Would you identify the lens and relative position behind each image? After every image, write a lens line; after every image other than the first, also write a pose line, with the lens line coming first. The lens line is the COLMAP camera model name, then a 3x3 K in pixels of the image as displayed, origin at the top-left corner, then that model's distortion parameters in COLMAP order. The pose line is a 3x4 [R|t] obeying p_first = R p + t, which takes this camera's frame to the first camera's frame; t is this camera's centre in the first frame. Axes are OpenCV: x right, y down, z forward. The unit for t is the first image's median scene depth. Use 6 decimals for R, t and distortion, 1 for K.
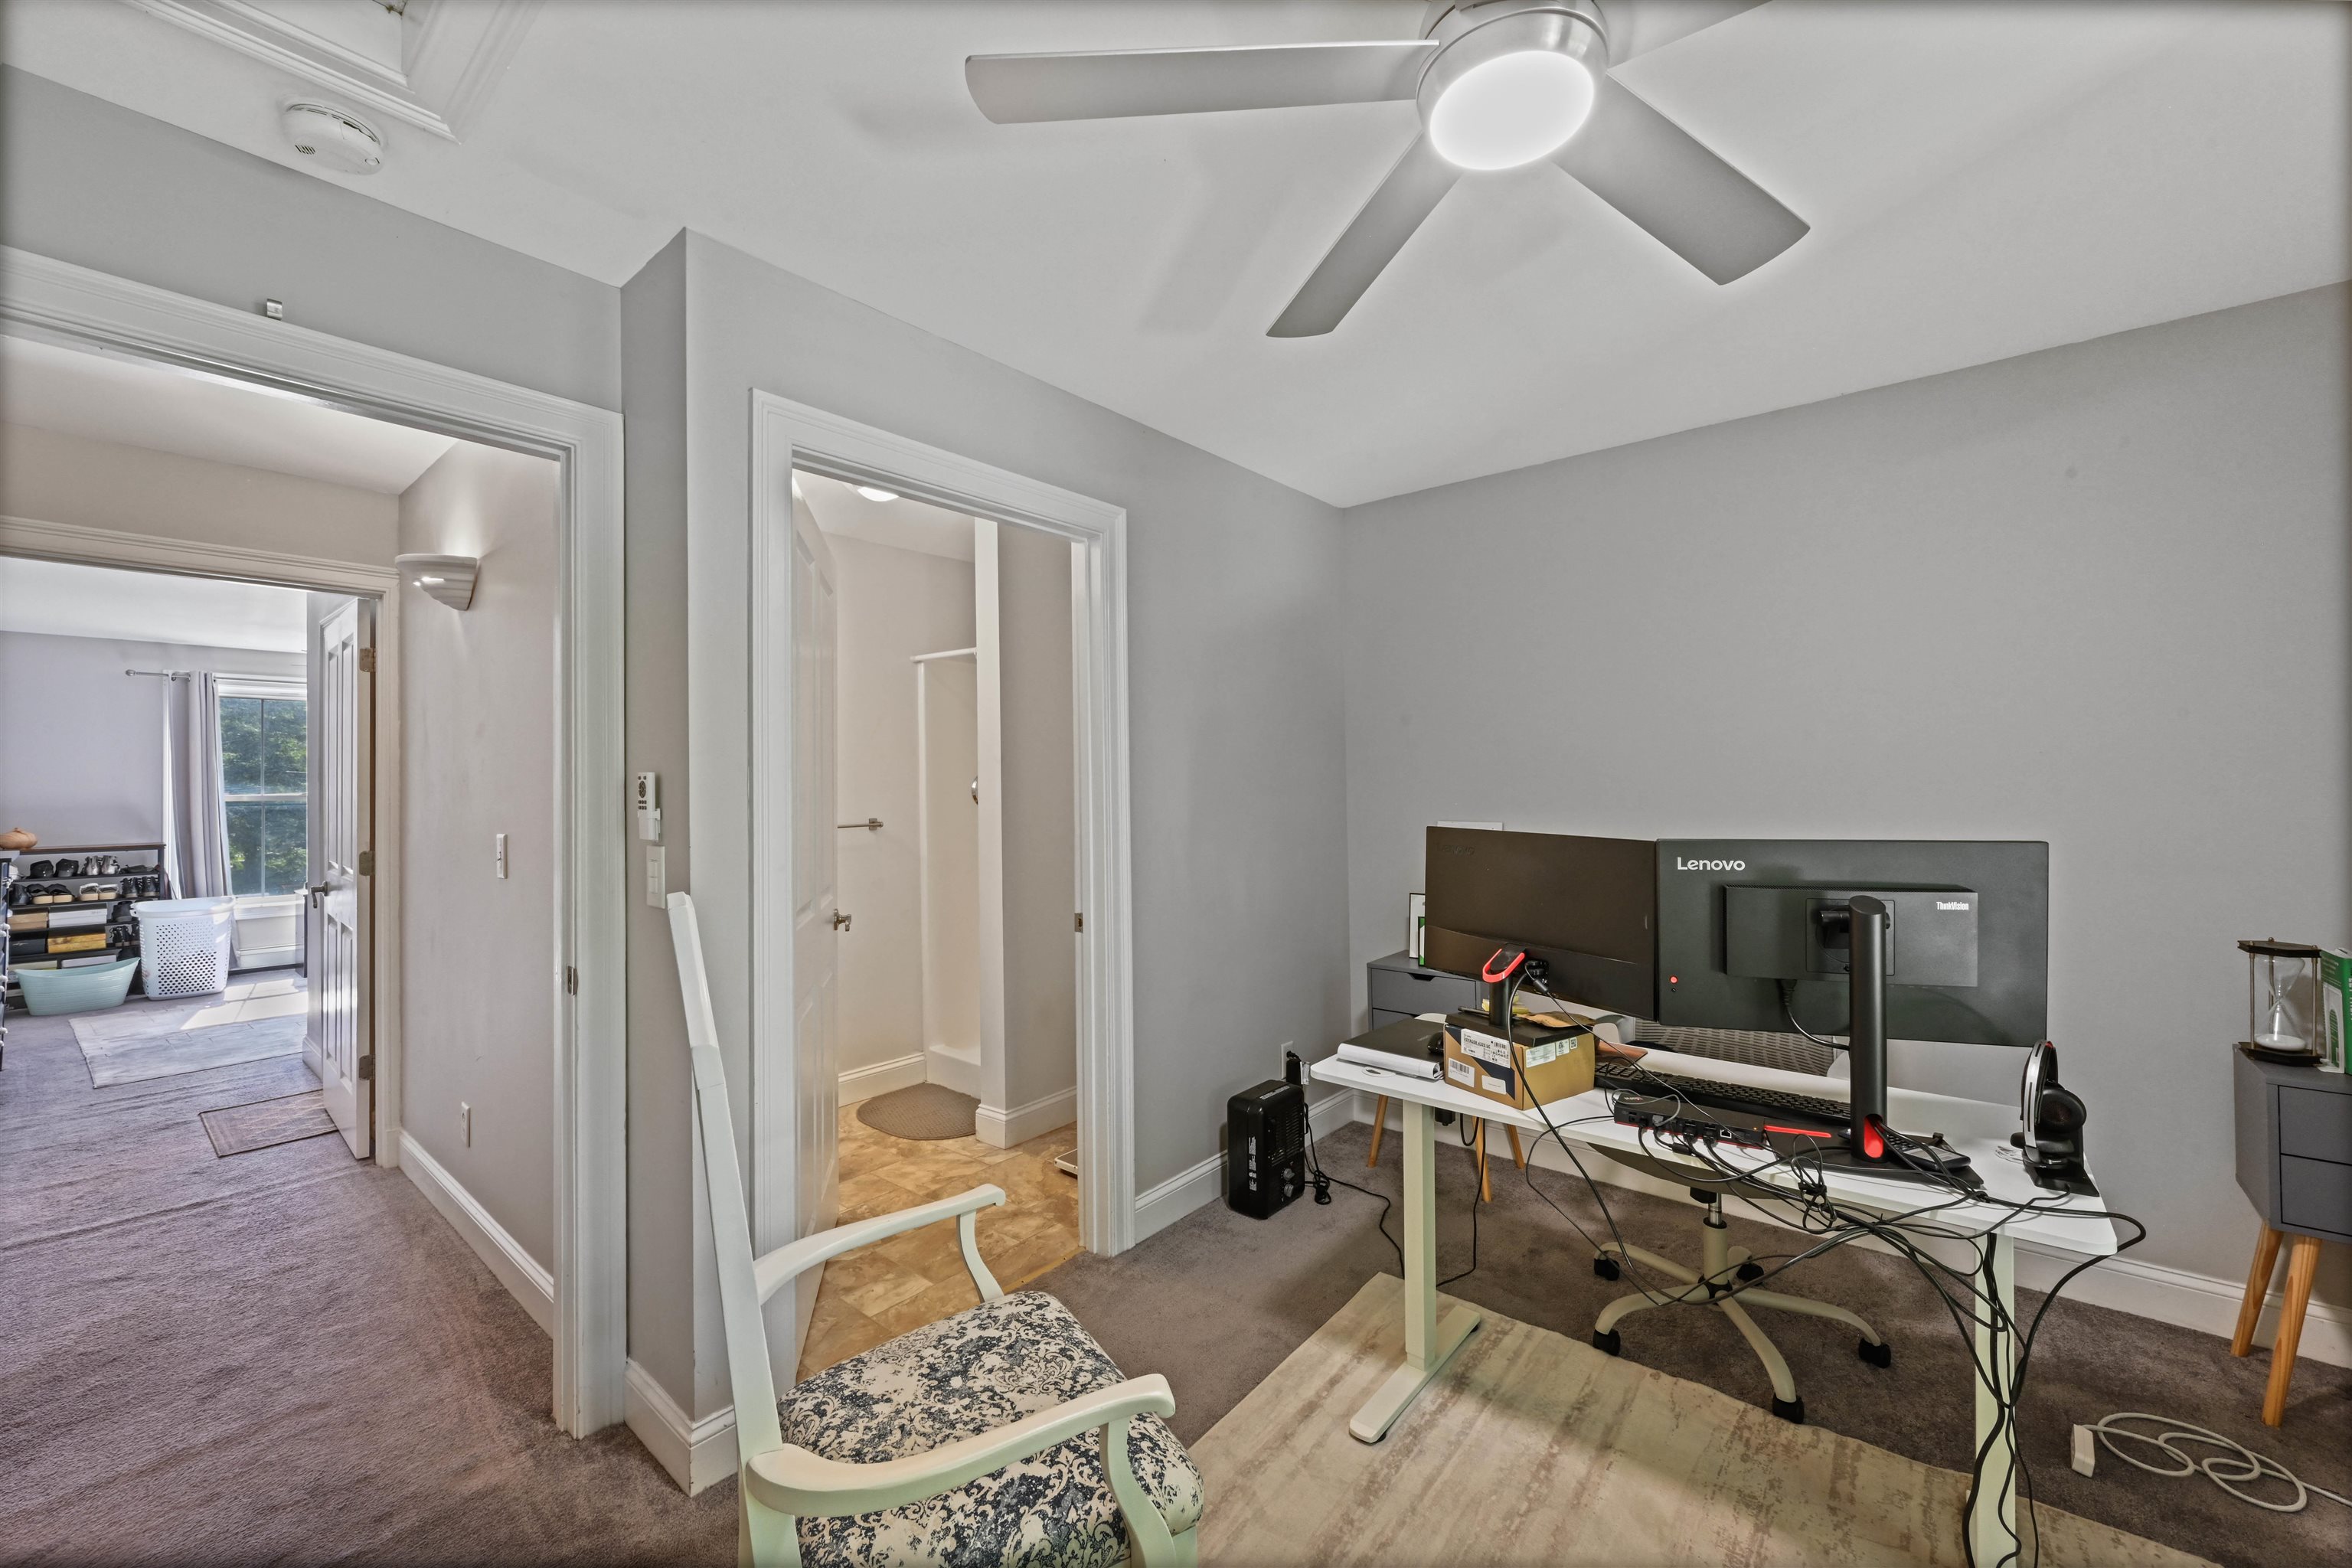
lens RADIAL K [[936.1, 0, 1188.1], [0, 936.1, 768.9], [0, 0, 1]] dist [-0.004106, 0.000837]
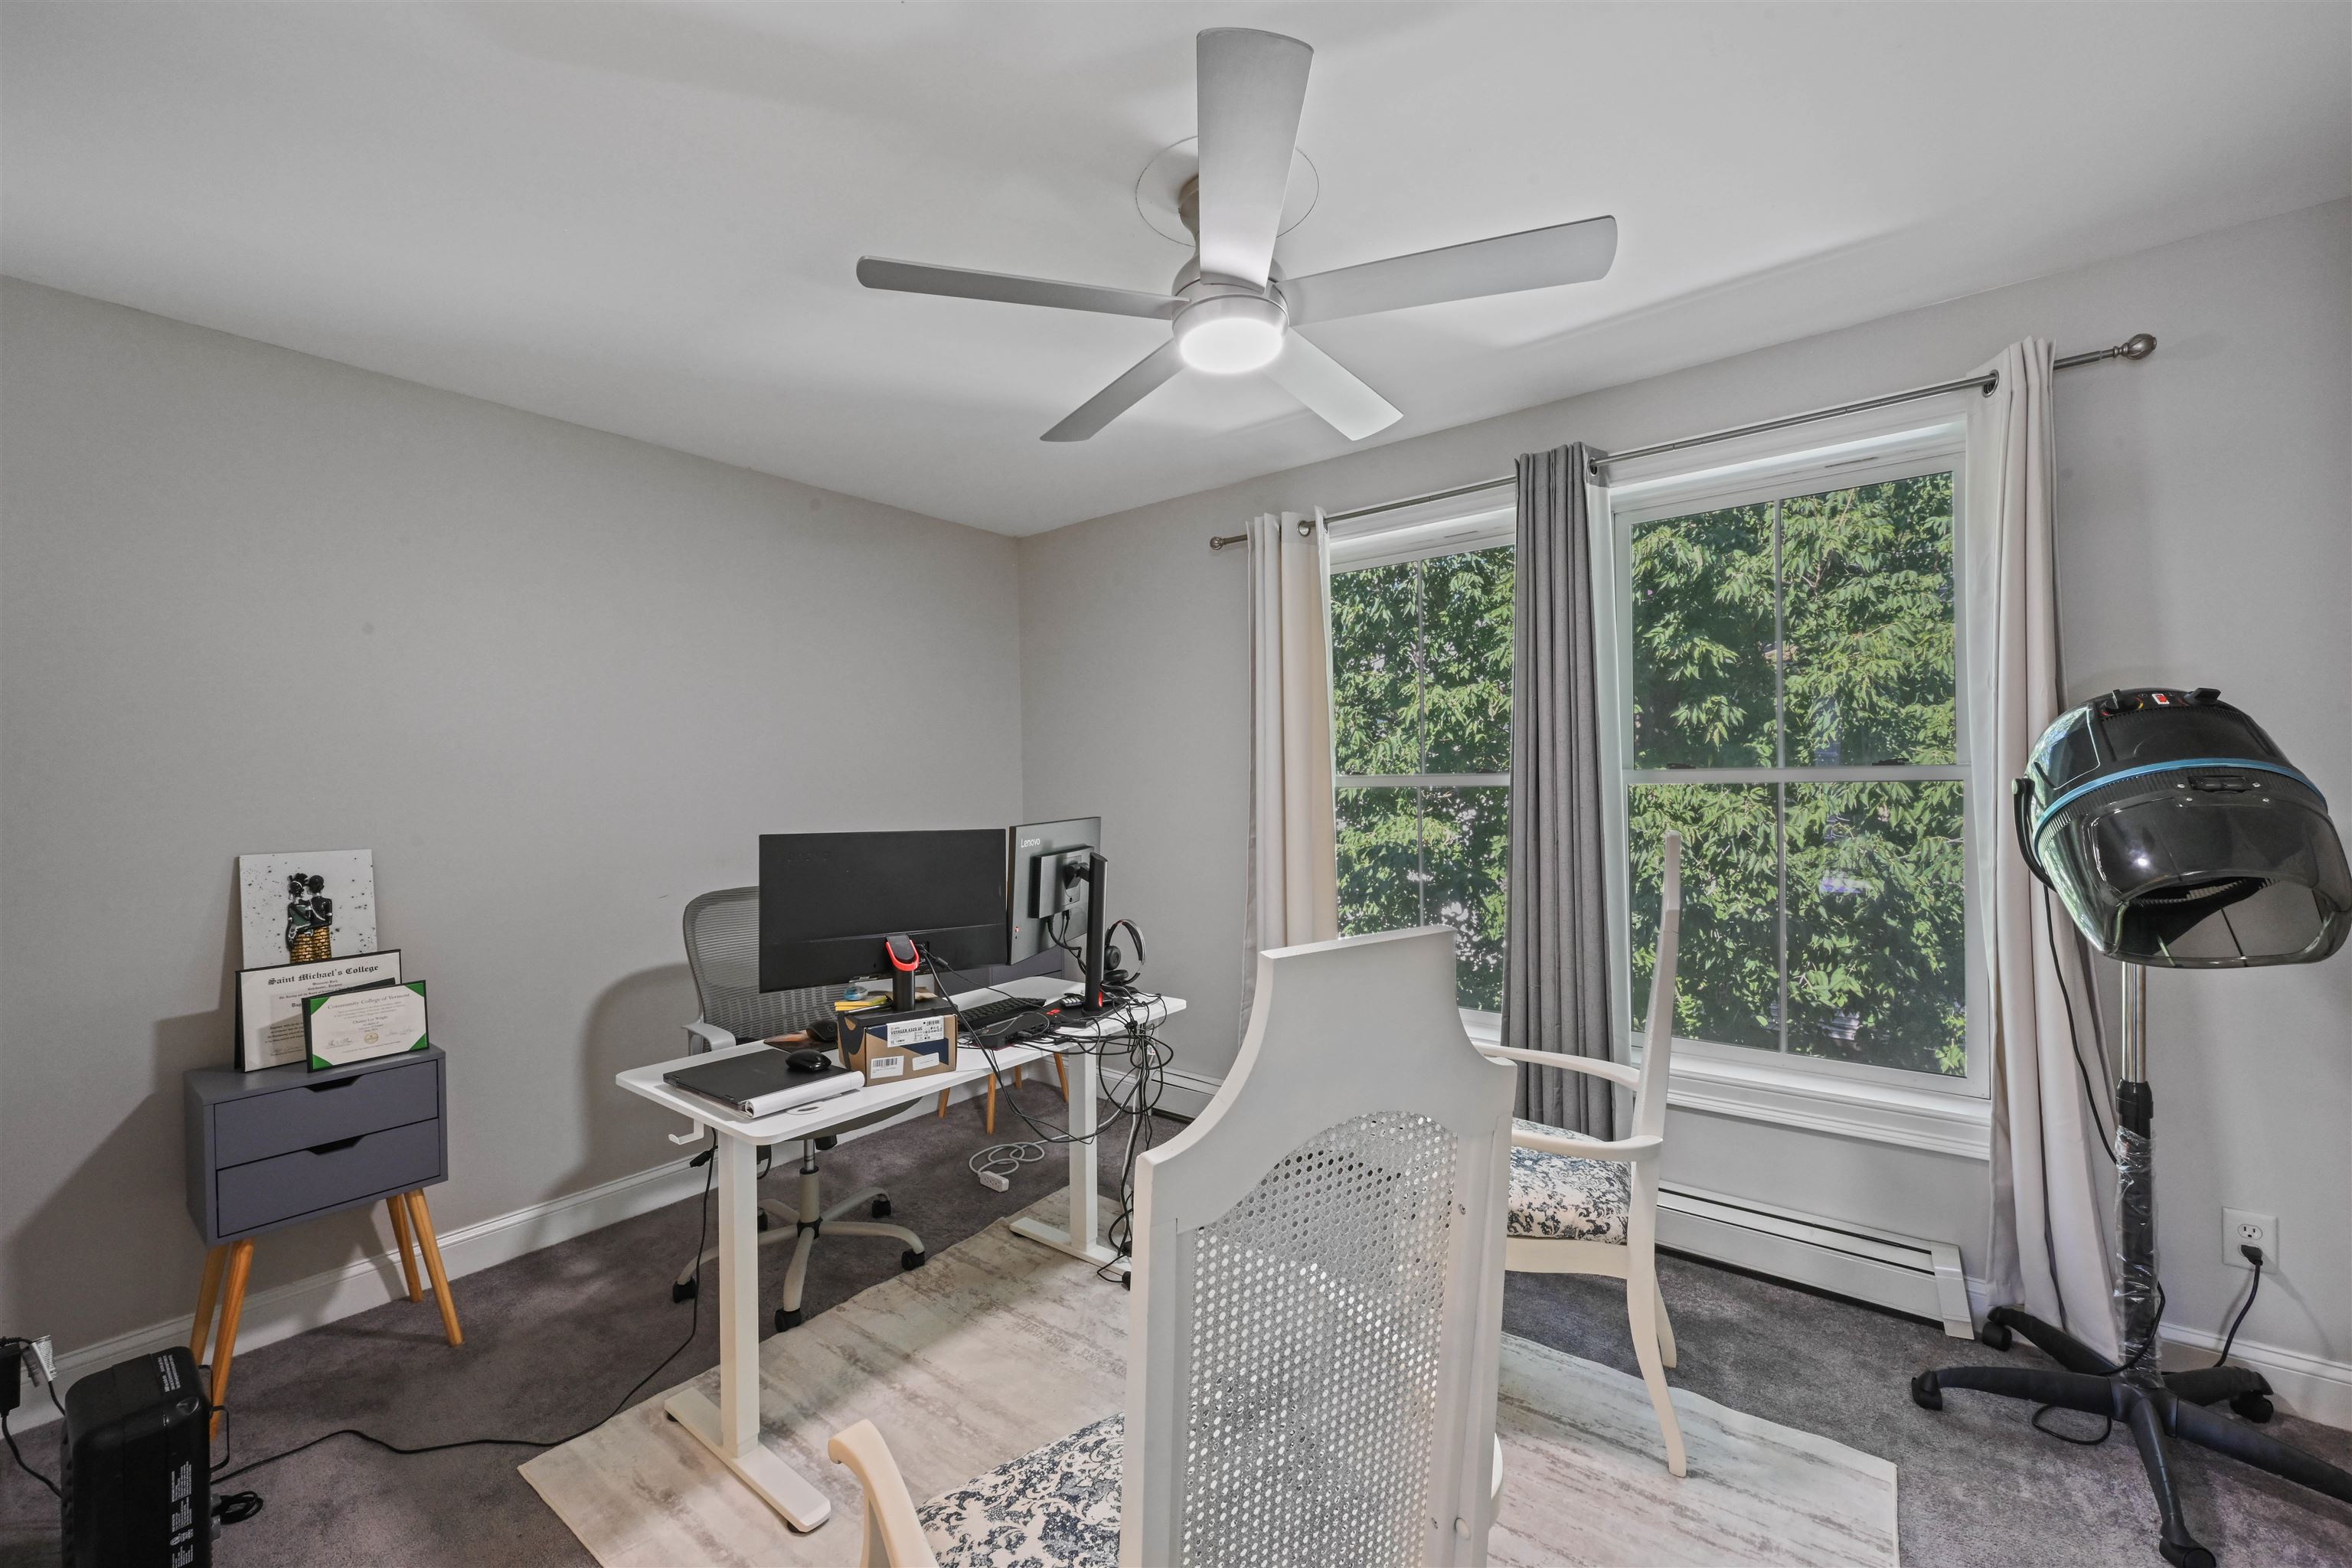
lens RADIAL K [[936.1, 0, 1168.8], [0, 936.1, 776.8], [0, 0, 1]] dist [-0.004106, 0.000837]
pose [[-0.034255, 0.018796, 0.999236, -0.173884], [-0.002844, 0.999817, -0.018905, 0.005525], [-0.999409, -0.003489, -0.034196, 0.168004]]
